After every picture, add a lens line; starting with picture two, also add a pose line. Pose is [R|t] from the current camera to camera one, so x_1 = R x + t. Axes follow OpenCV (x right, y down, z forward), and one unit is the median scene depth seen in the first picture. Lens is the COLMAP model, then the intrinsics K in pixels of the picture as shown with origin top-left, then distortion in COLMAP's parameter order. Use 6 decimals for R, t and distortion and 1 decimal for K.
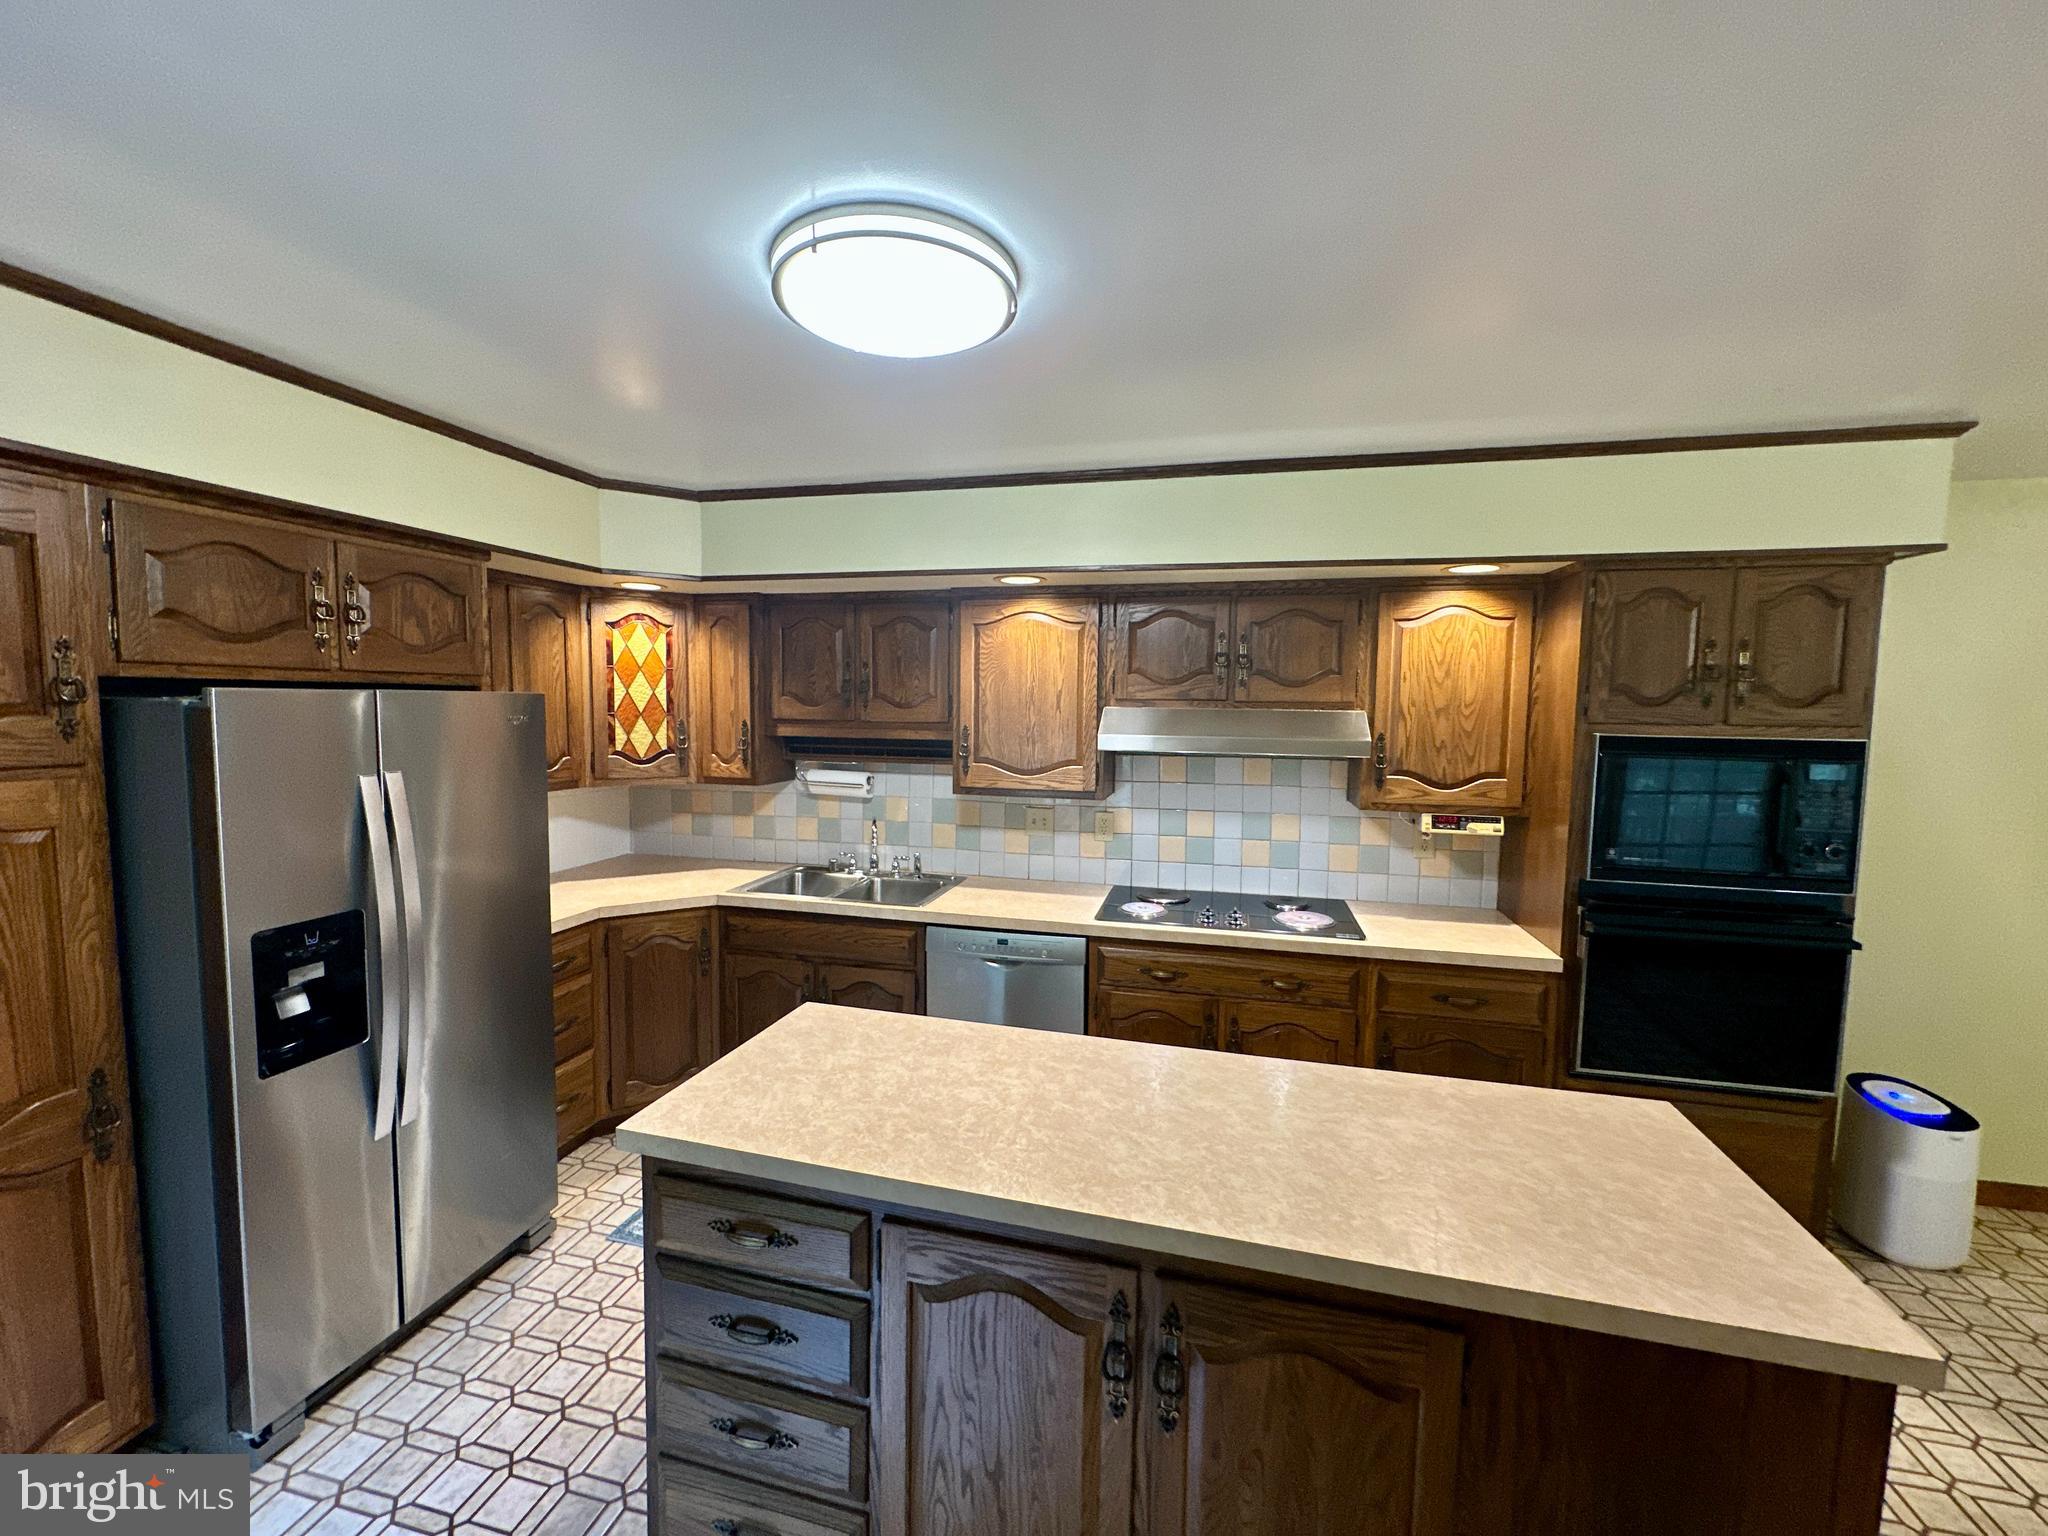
lens RADIAL K [[817.3, 0, 1024.0], [0, 817.3, 768.0], [0, 0, 1]] dist [-0.002682, -0.000218]
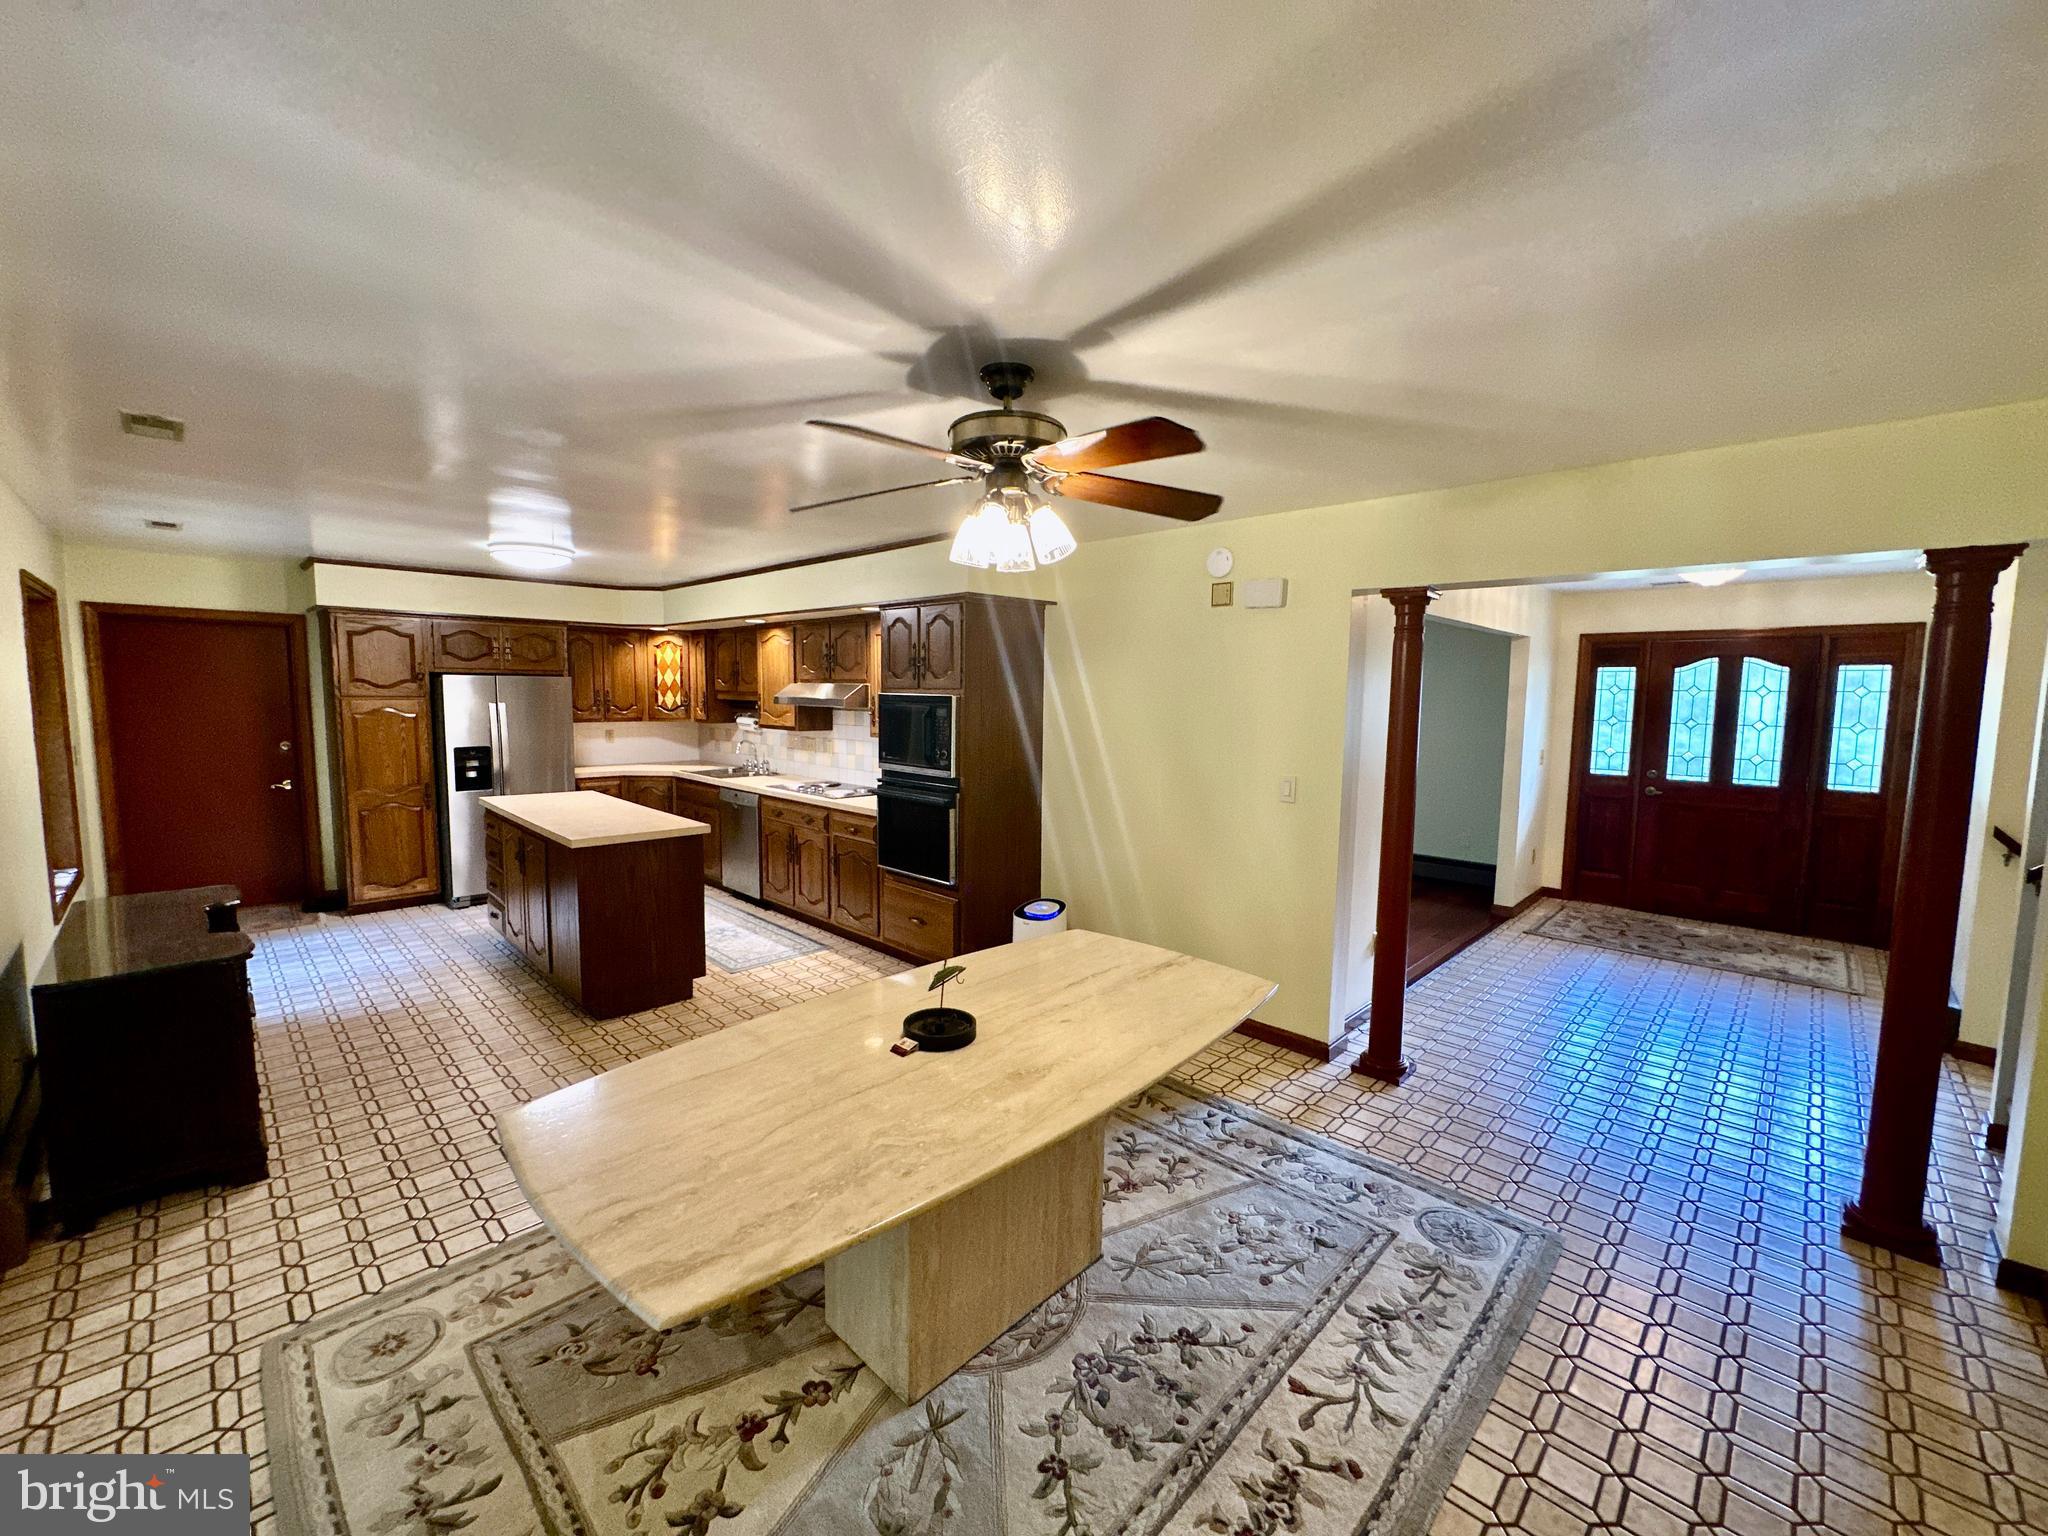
lens RADIAL K [[815.3, 0, 1024.0], [0, 815.3, 768.0], [0, 0, 1]] dist [-0.001127, -0.000299]
pose [[0.862371, 0.048075, -0.503990, 1.629830], [-0.043650, 0.998835, 0.020589, 0.066893], [0.504392, 0.004244, 0.863464, -0.425131]]
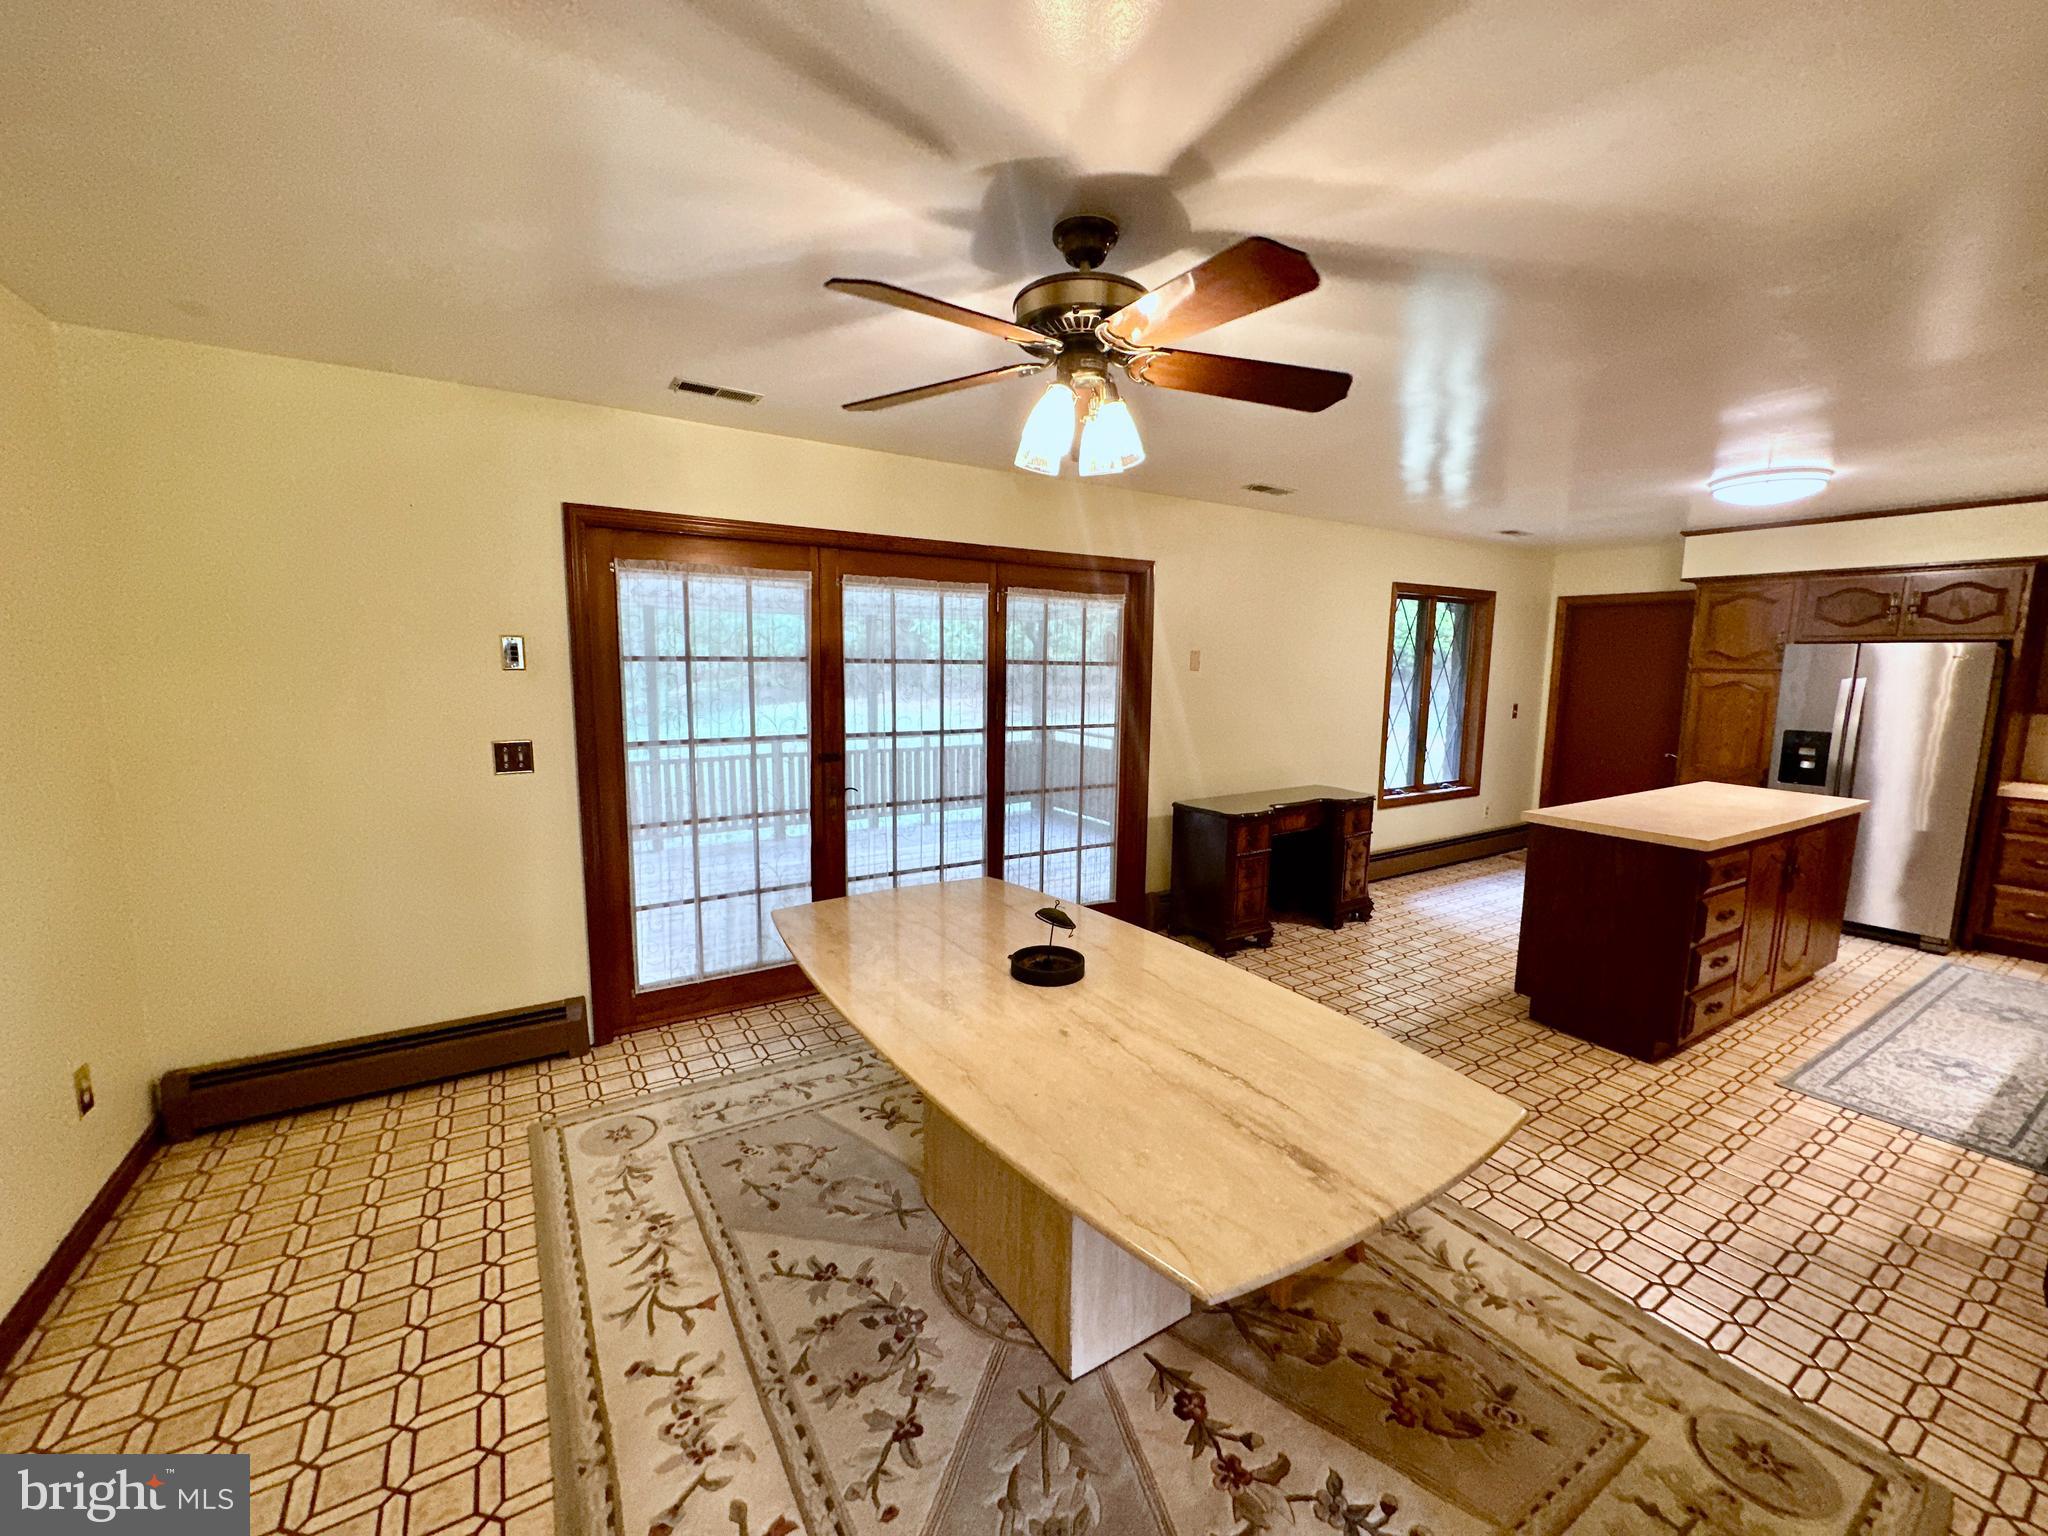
lens RADIAL K [[817.3, 0, 1024.0], [0, 817.3, 768.0], [0, 0, 1]] dist [-0.002682, -0.000218]
pose [[-0.691424, 0.073664, -0.718684, 1.728651], [-0.077643, 0.981450, 0.175295, 0.023153], [0.718265, 0.177004, -0.672878, 0.594747]]
